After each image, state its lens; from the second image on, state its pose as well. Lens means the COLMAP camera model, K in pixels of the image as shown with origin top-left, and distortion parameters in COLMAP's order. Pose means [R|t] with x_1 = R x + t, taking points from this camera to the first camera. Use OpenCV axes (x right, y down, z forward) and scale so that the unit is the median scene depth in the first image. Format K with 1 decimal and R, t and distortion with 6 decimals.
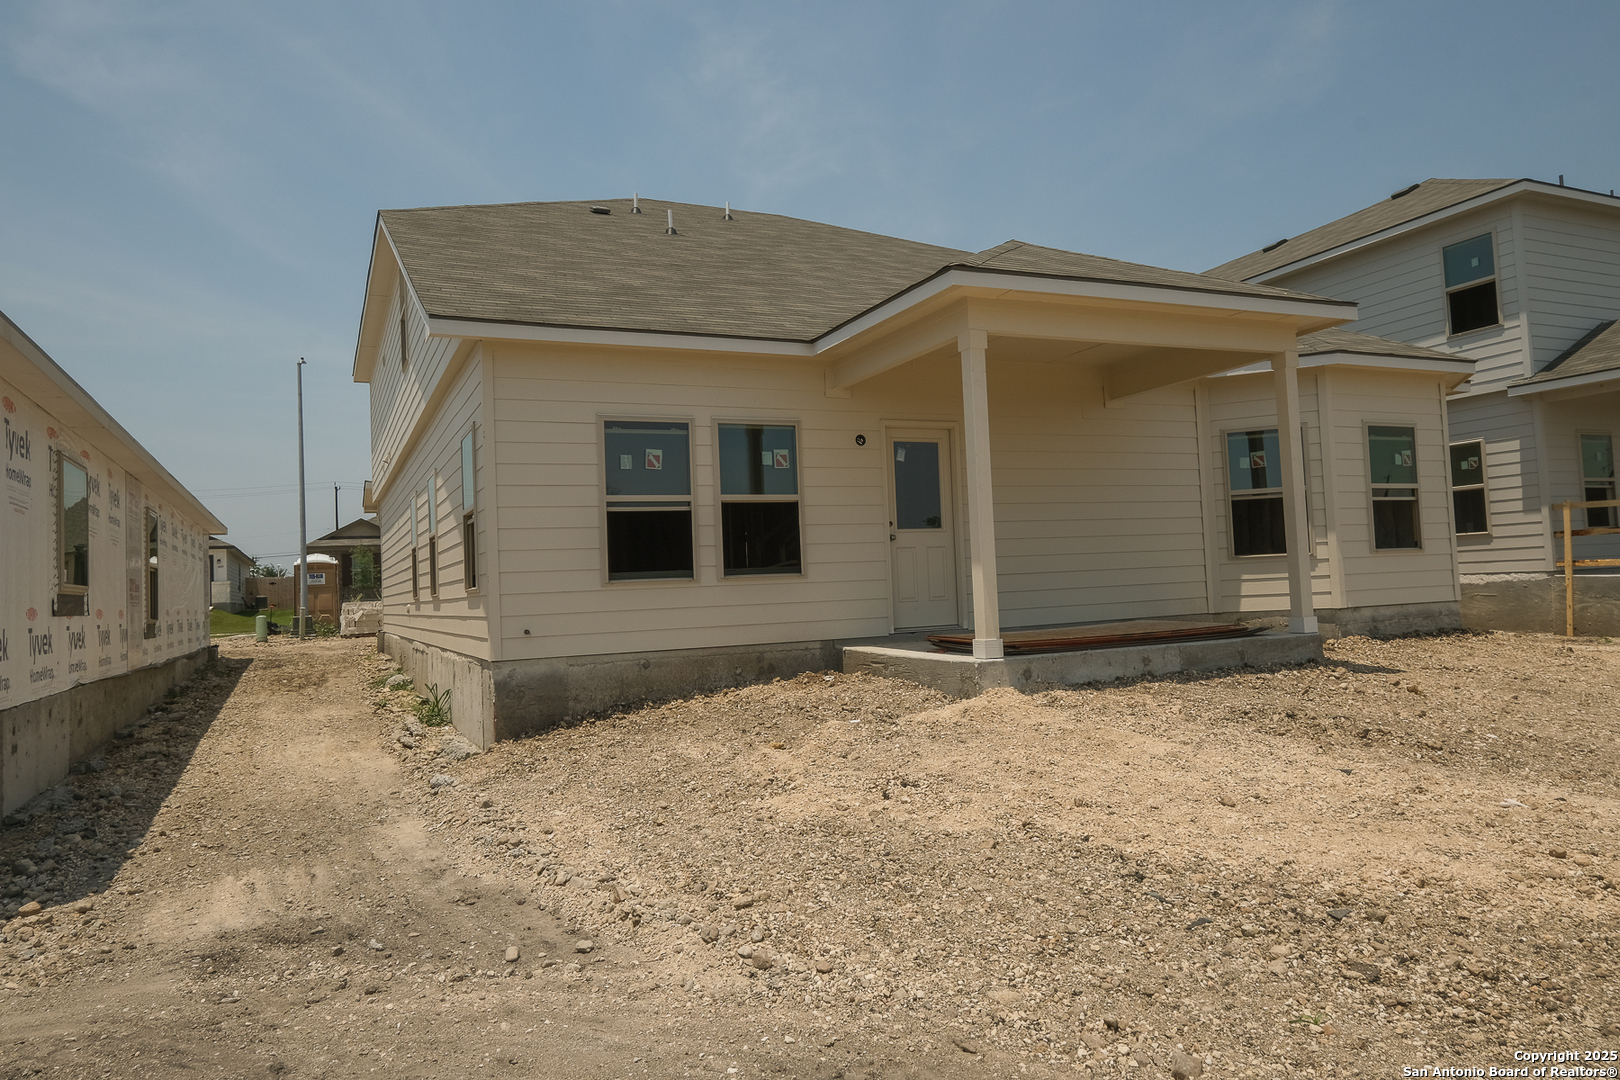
lens RADIAL K [[1075.3, 0, 810.0], [0, 1075.3, 540.0], [0, 0, 1]] dist [-0.004480, -0.001528]
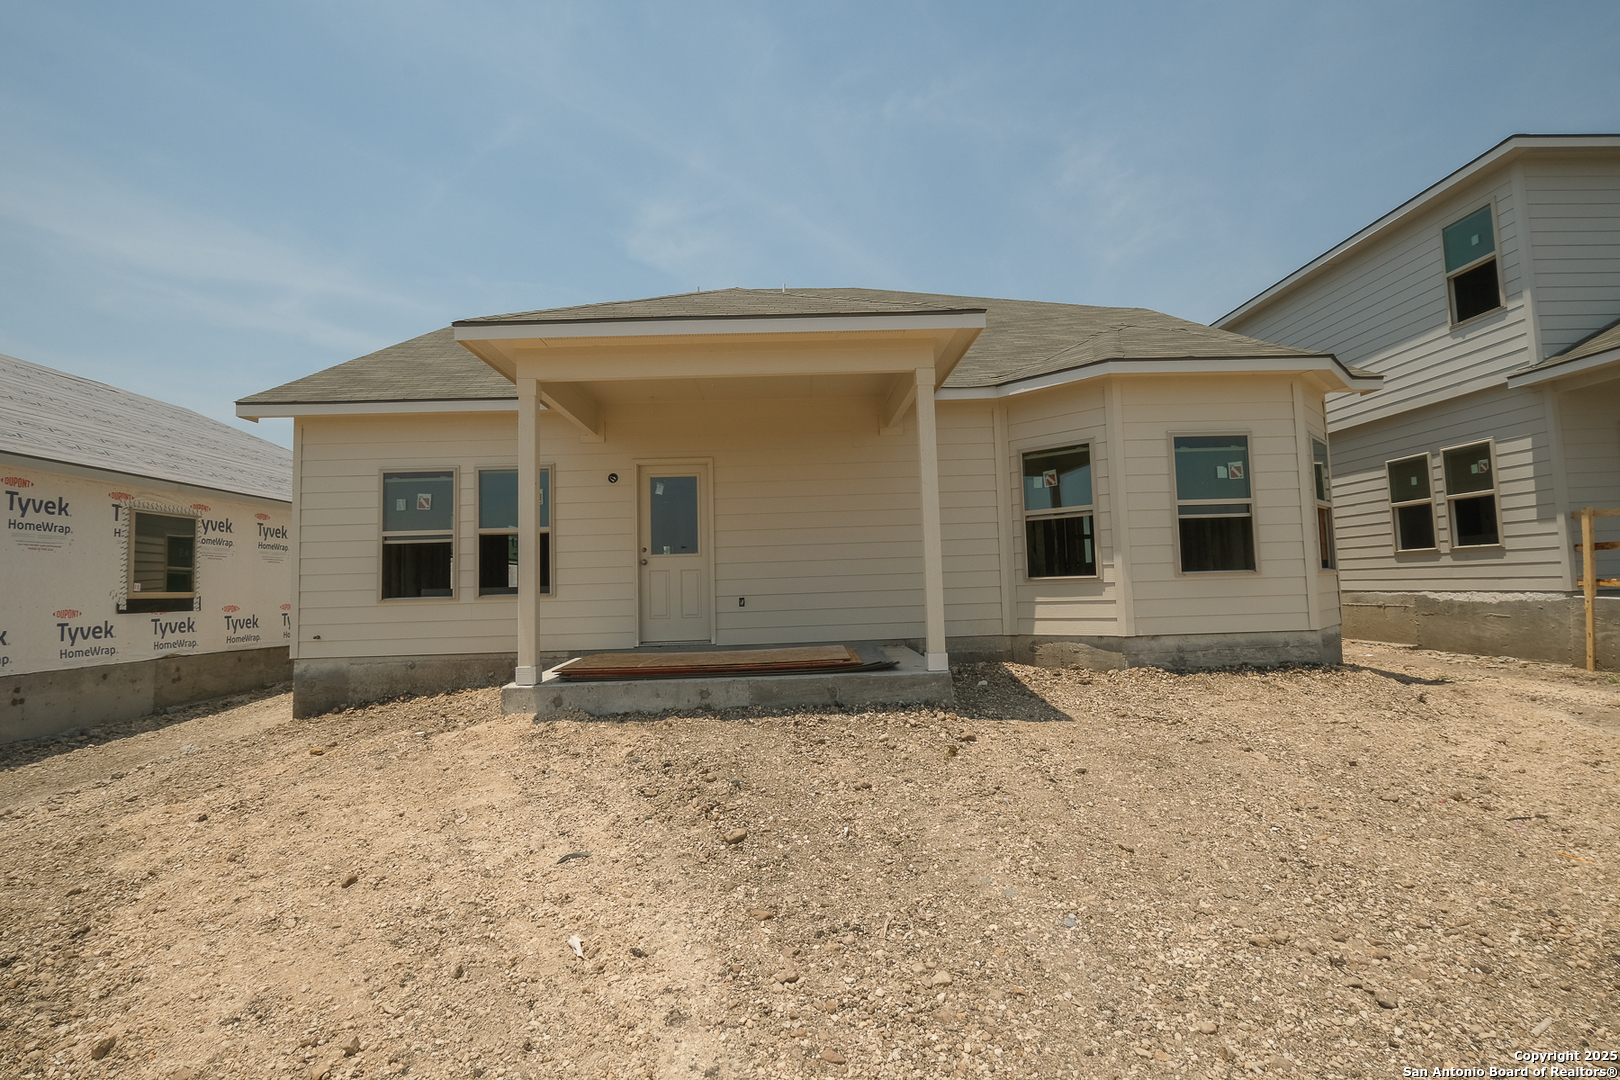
lens RADIAL K [[794.2, 0, 809.7], [0, 794.2, 532.9], [0, 0, 1]] dist [-0.013603, -0.000308]
pose [[0.920727, -0.010784, -0.390058, 0.483293], [0.008114, 0.999931, -0.008492, -0.020906], [0.390122, 0.004653, 0.920751, 0.250855]]
